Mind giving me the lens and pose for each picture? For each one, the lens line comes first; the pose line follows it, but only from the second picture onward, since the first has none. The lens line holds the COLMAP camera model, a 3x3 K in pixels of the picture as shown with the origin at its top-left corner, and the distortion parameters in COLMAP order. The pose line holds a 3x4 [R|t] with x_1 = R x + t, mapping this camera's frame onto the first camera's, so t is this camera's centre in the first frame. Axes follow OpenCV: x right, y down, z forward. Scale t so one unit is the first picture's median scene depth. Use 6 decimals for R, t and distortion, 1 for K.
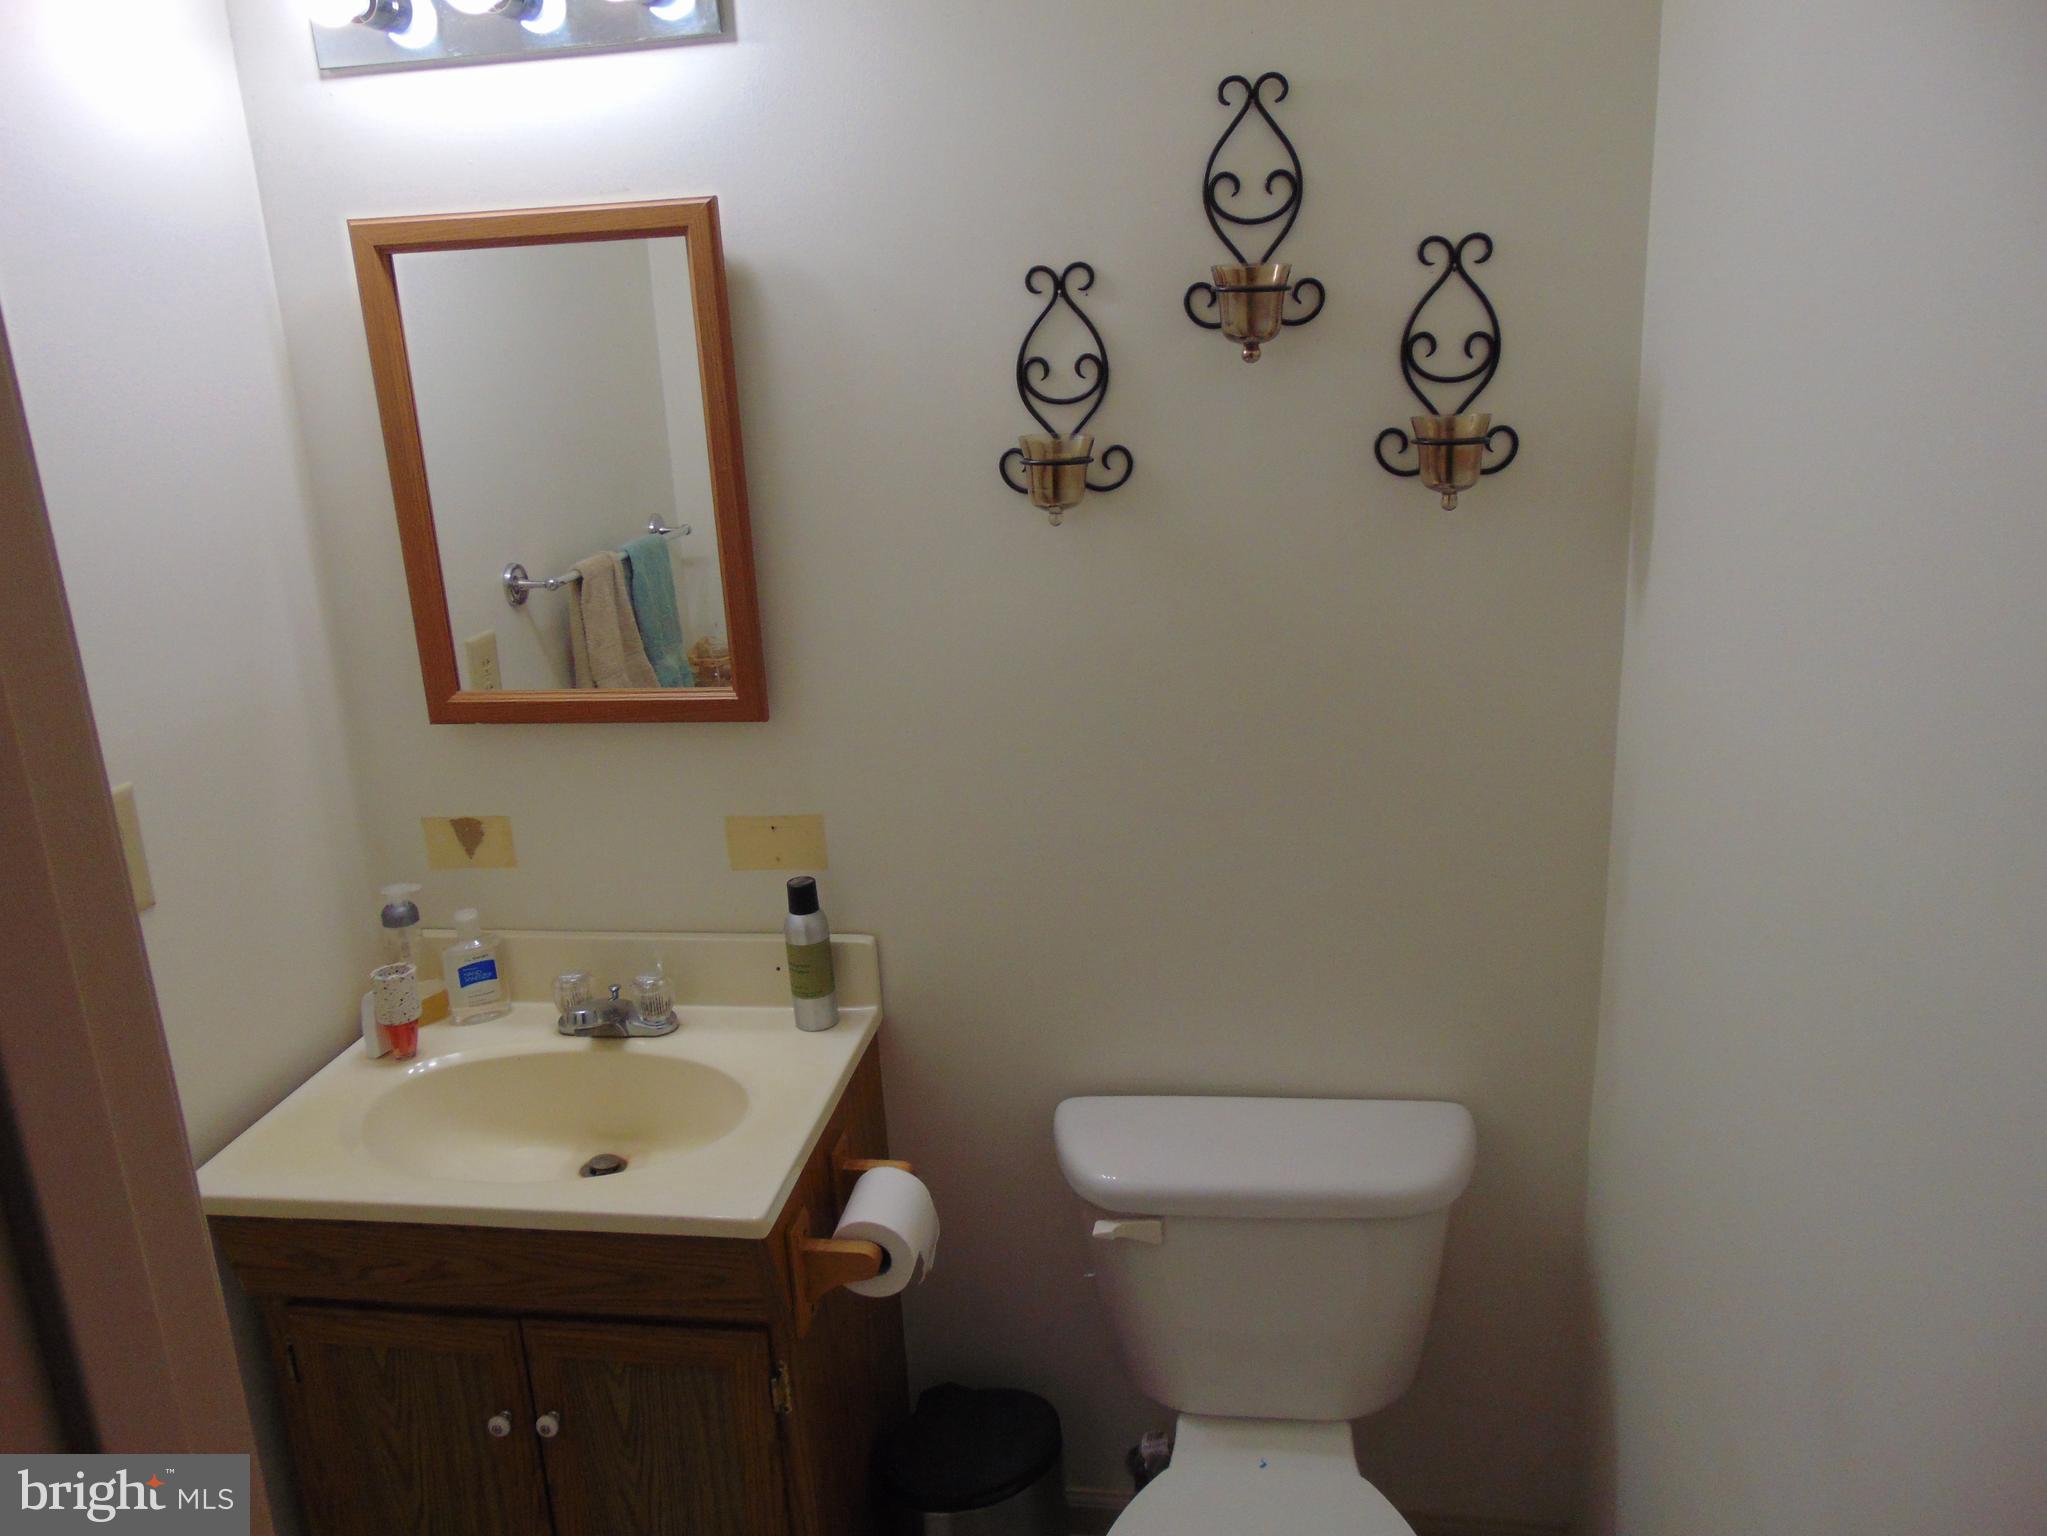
lens RADIAL K [[1544.5, 0, 1020.3], [0, 1544.5, 773.5], [0, 0, 1]] dist [-0.031105, 0.076065]
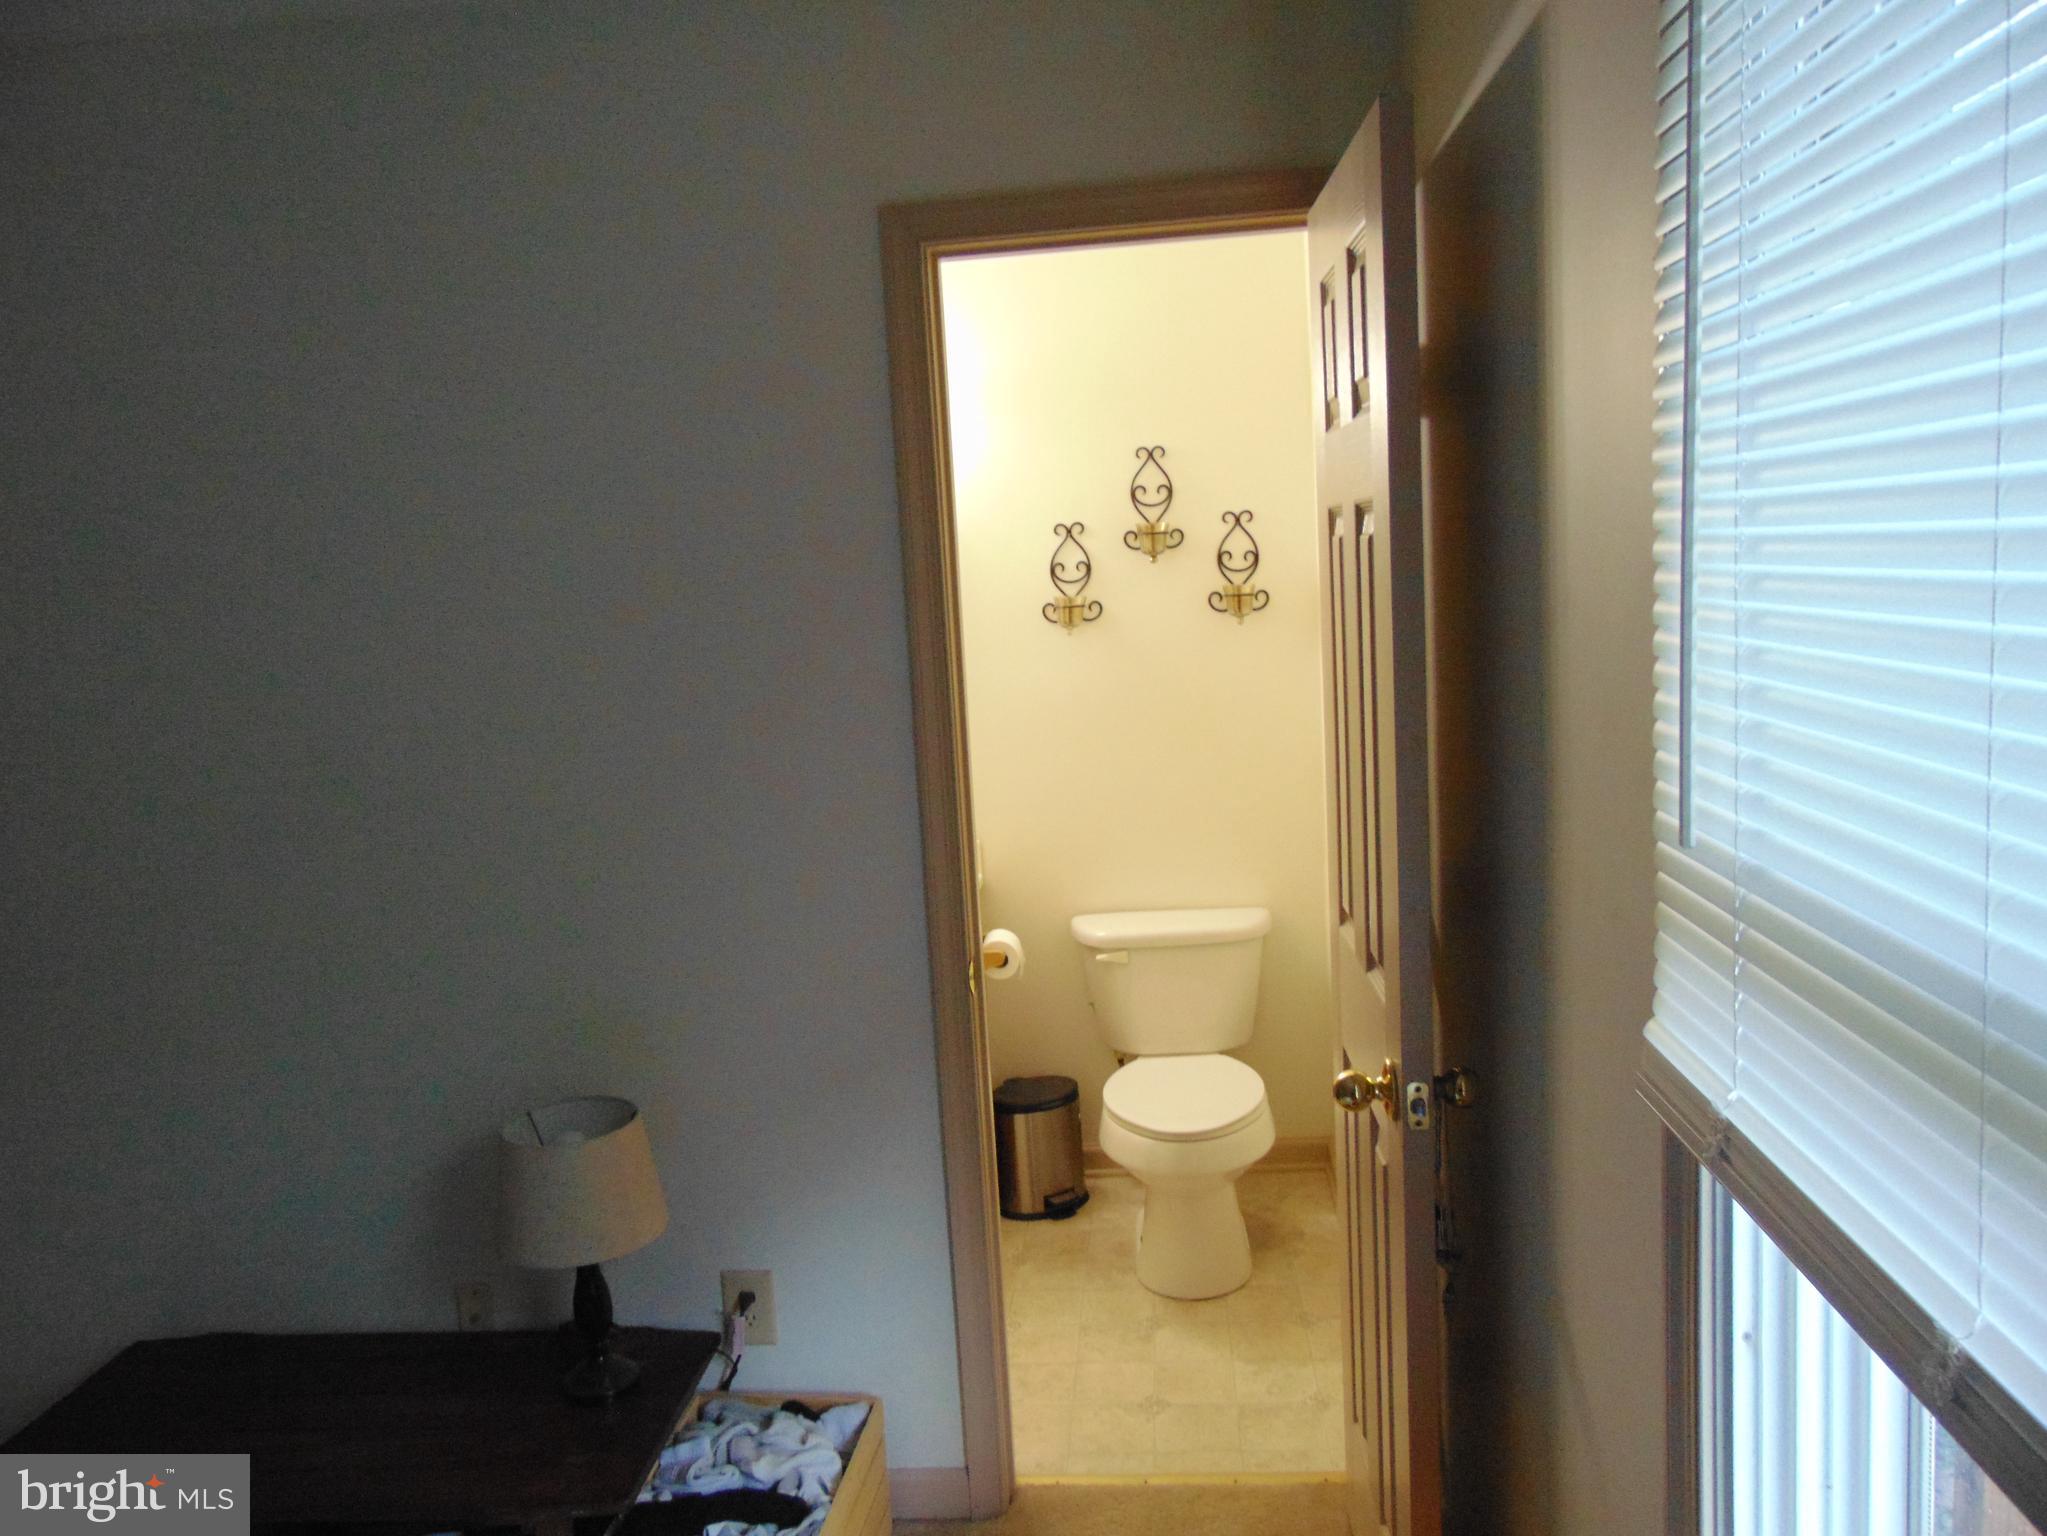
lens RADIAL K [[1544.5, 0, 1020.3], [0, 1544.5, 773.5], [0, 0, 1]] dist [-0.031105, 0.076065]
pose [[0.996862, -0.015263, 0.077670, -0.233420], [0.026738, 0.988488, -0.148917, 0.382400], [-0.074503, 0.150526, 0.985795, -1.216142]]
